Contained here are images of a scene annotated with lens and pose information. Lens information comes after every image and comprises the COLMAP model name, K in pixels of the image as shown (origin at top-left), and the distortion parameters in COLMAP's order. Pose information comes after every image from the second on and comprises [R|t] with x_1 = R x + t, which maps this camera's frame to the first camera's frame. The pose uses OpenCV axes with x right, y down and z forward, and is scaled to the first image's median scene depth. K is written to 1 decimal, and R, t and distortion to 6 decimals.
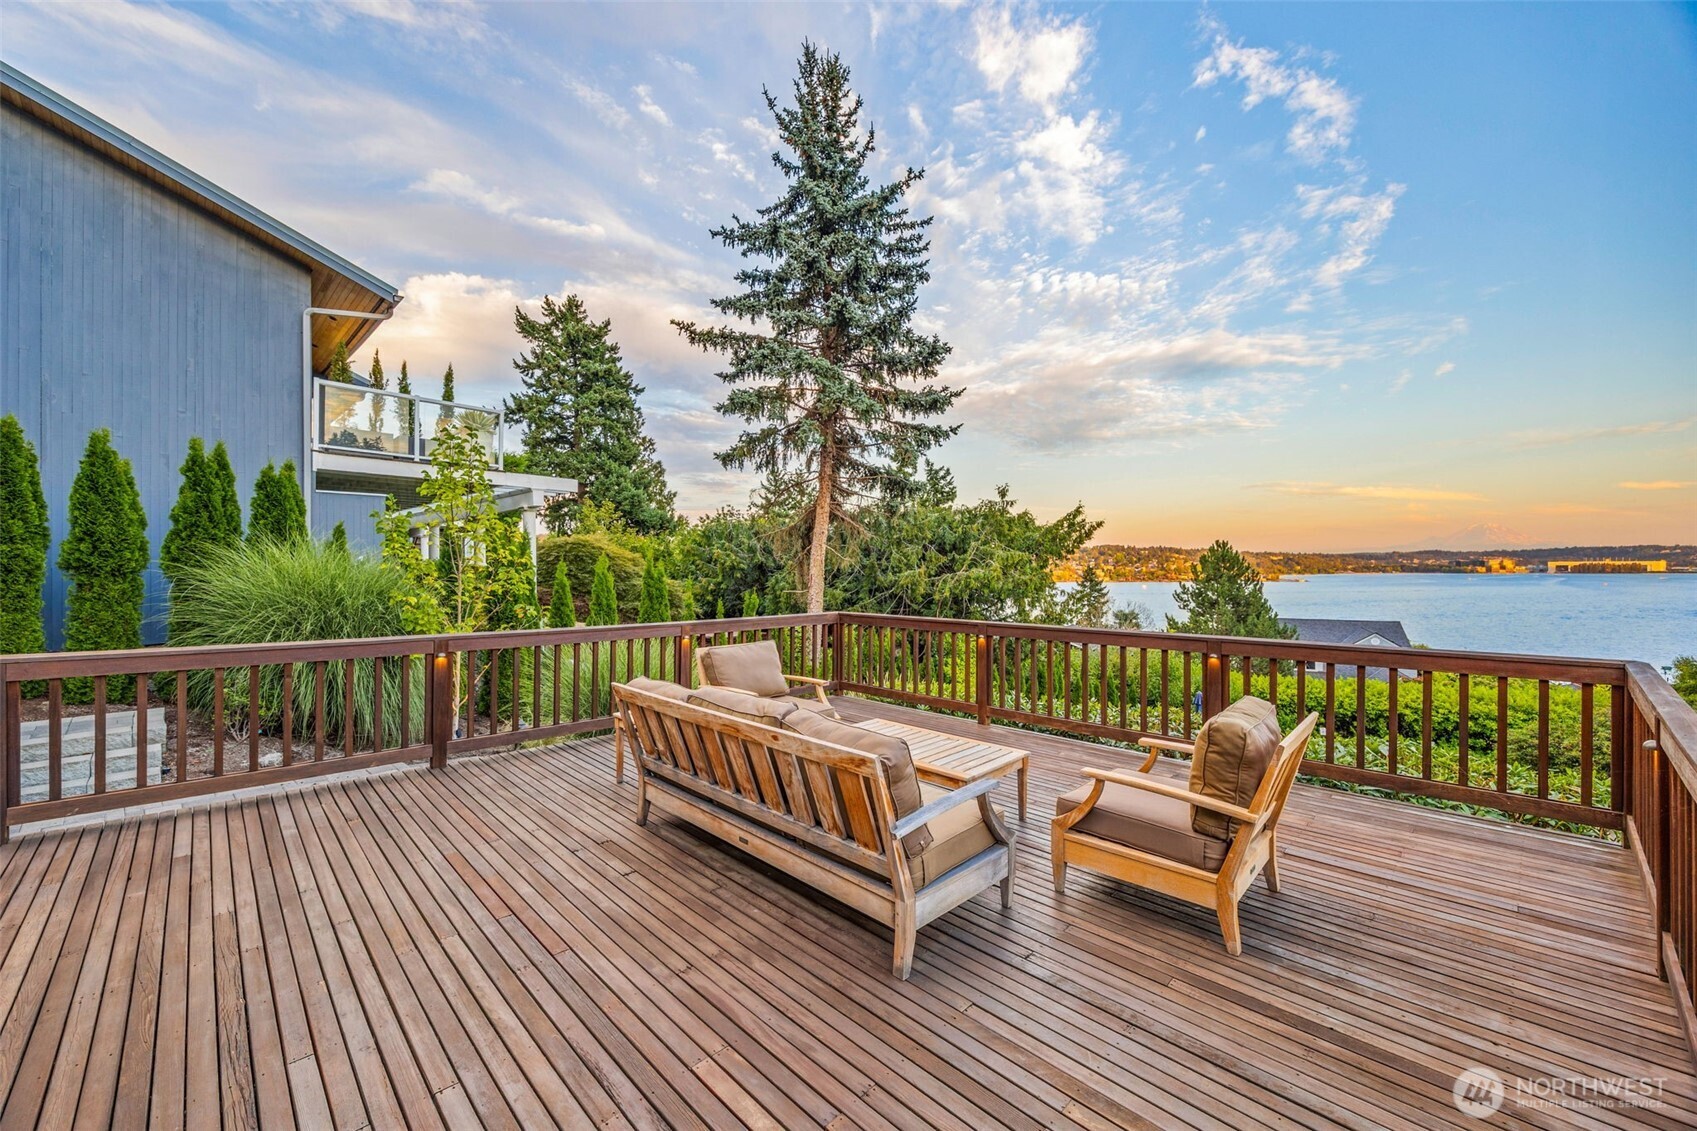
lens RADIAL K [[654.6, 0, 833.8], [0, 654.6, 562.3], [0, 0, 1]] dist [-0.000257, -0.000889]
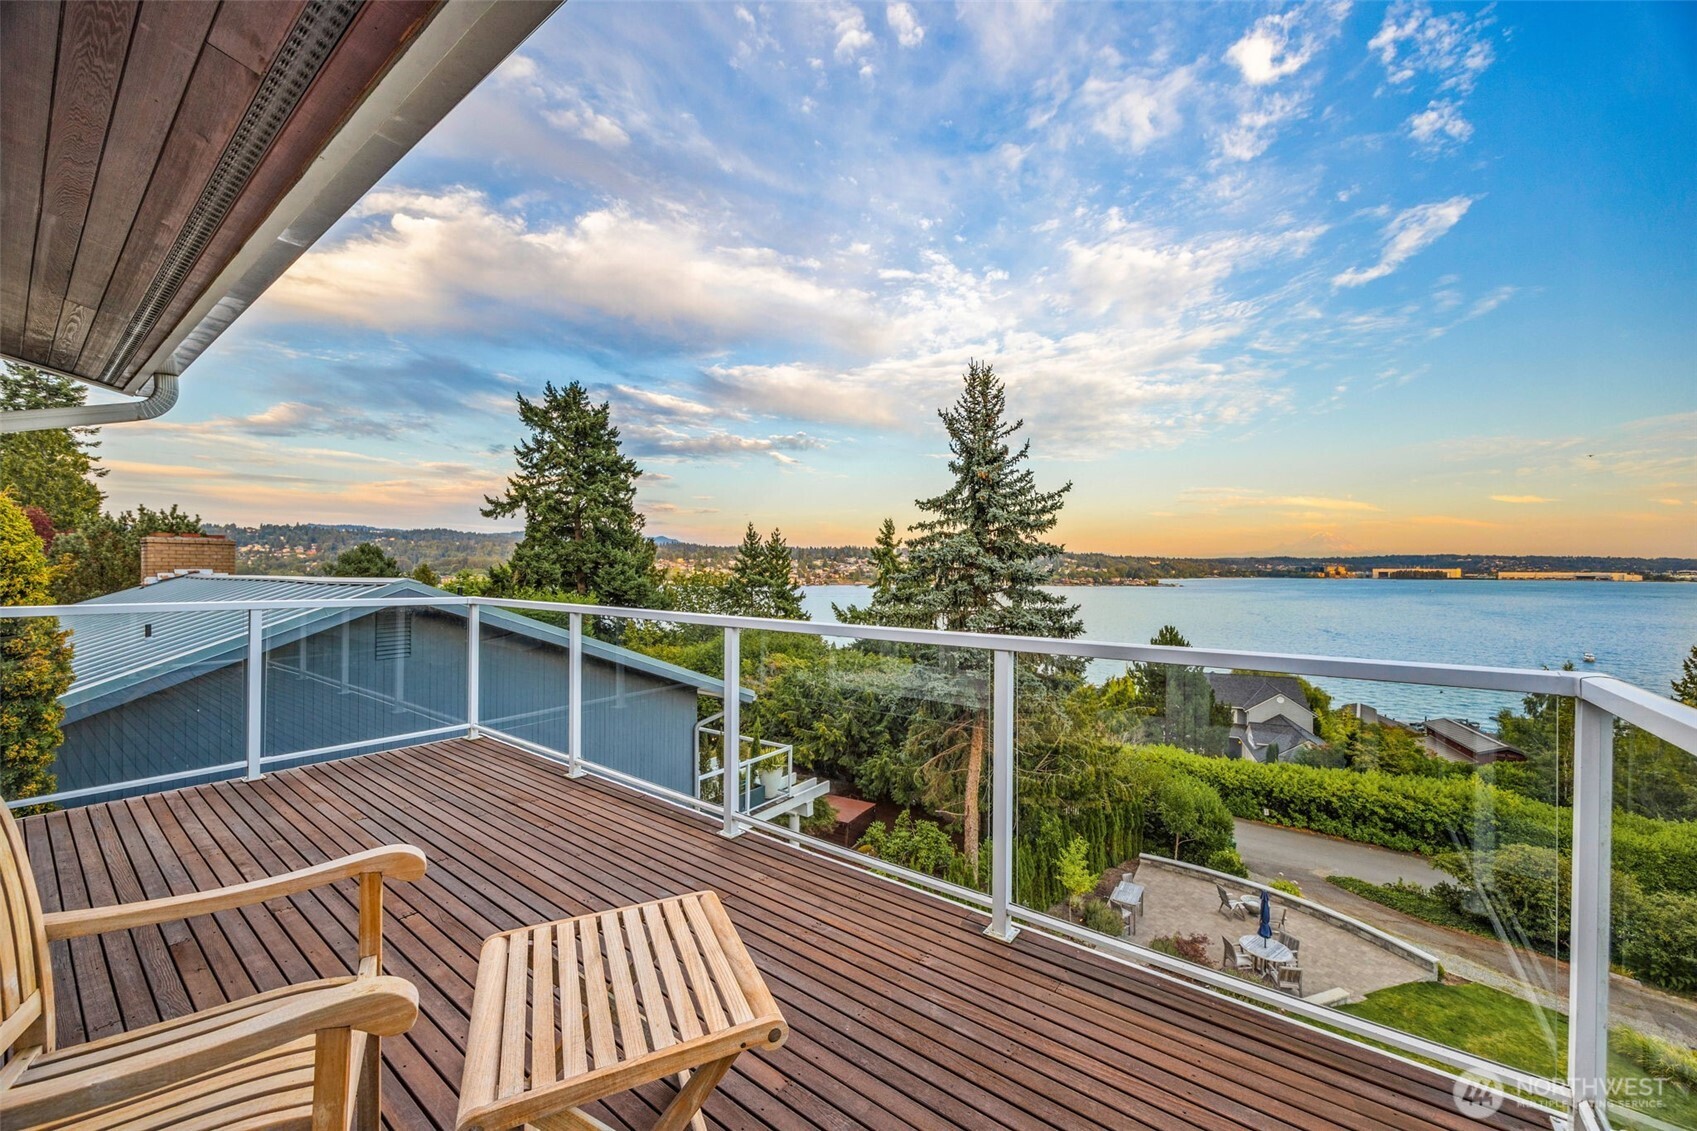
lens RADIAL K [[654.6, 0, 838.8], [0, 654.6, 559.9], [0, 0, 1]] dist [-0.000257, -0.000889]
pose [[0.989413, 0.009726, 0.144803, -0.141775], [-0.009018, 0.999944, -0.005540, -0.133093], [-0.144849, 0.004175, 0.989445, -0.047080]]
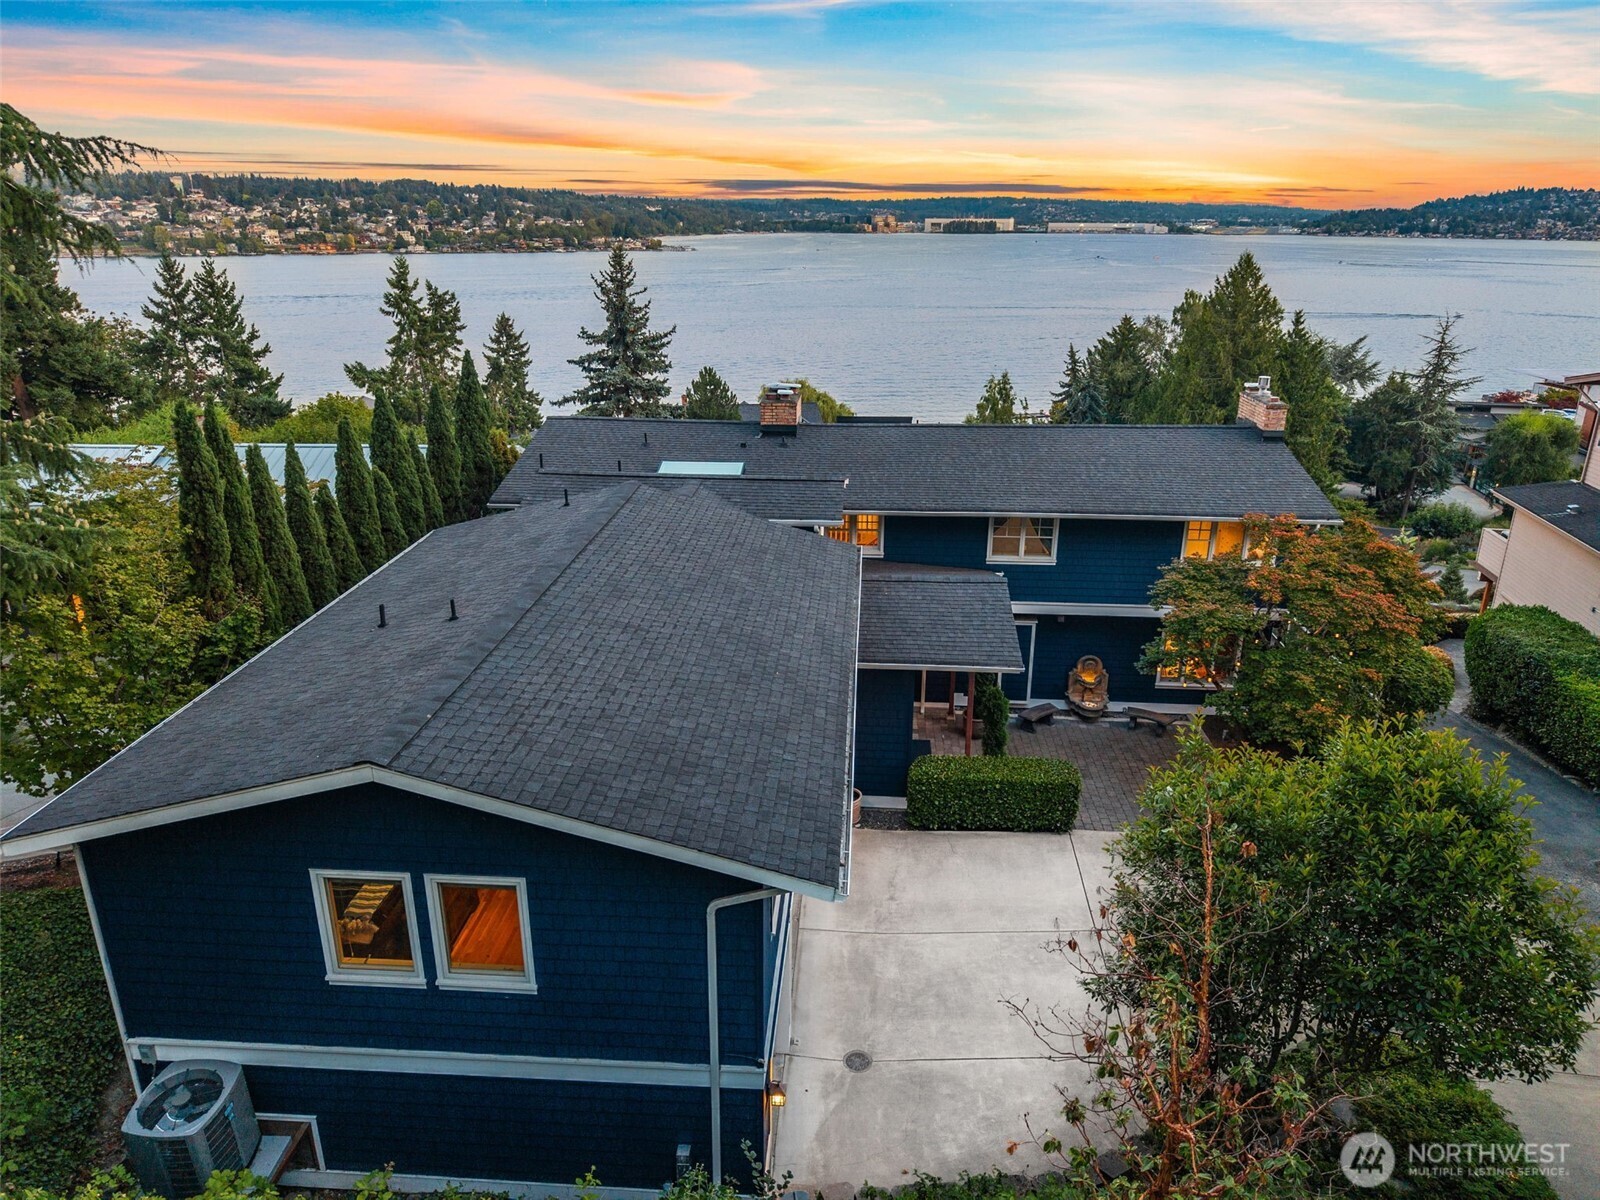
lens RADIAL K [[1083.7, 0, 803.6], [0, 1083.7, 605.5], [0, 0, 1]] dist [0.016256, -0.003032]
pose [[0.748829, -0.216739, 0.626322, -0.558344], [-0.010208, 0.941132, 0.337884, -0.276727], [-0.662684, -0.259411, 0.702535, -0.557304]]
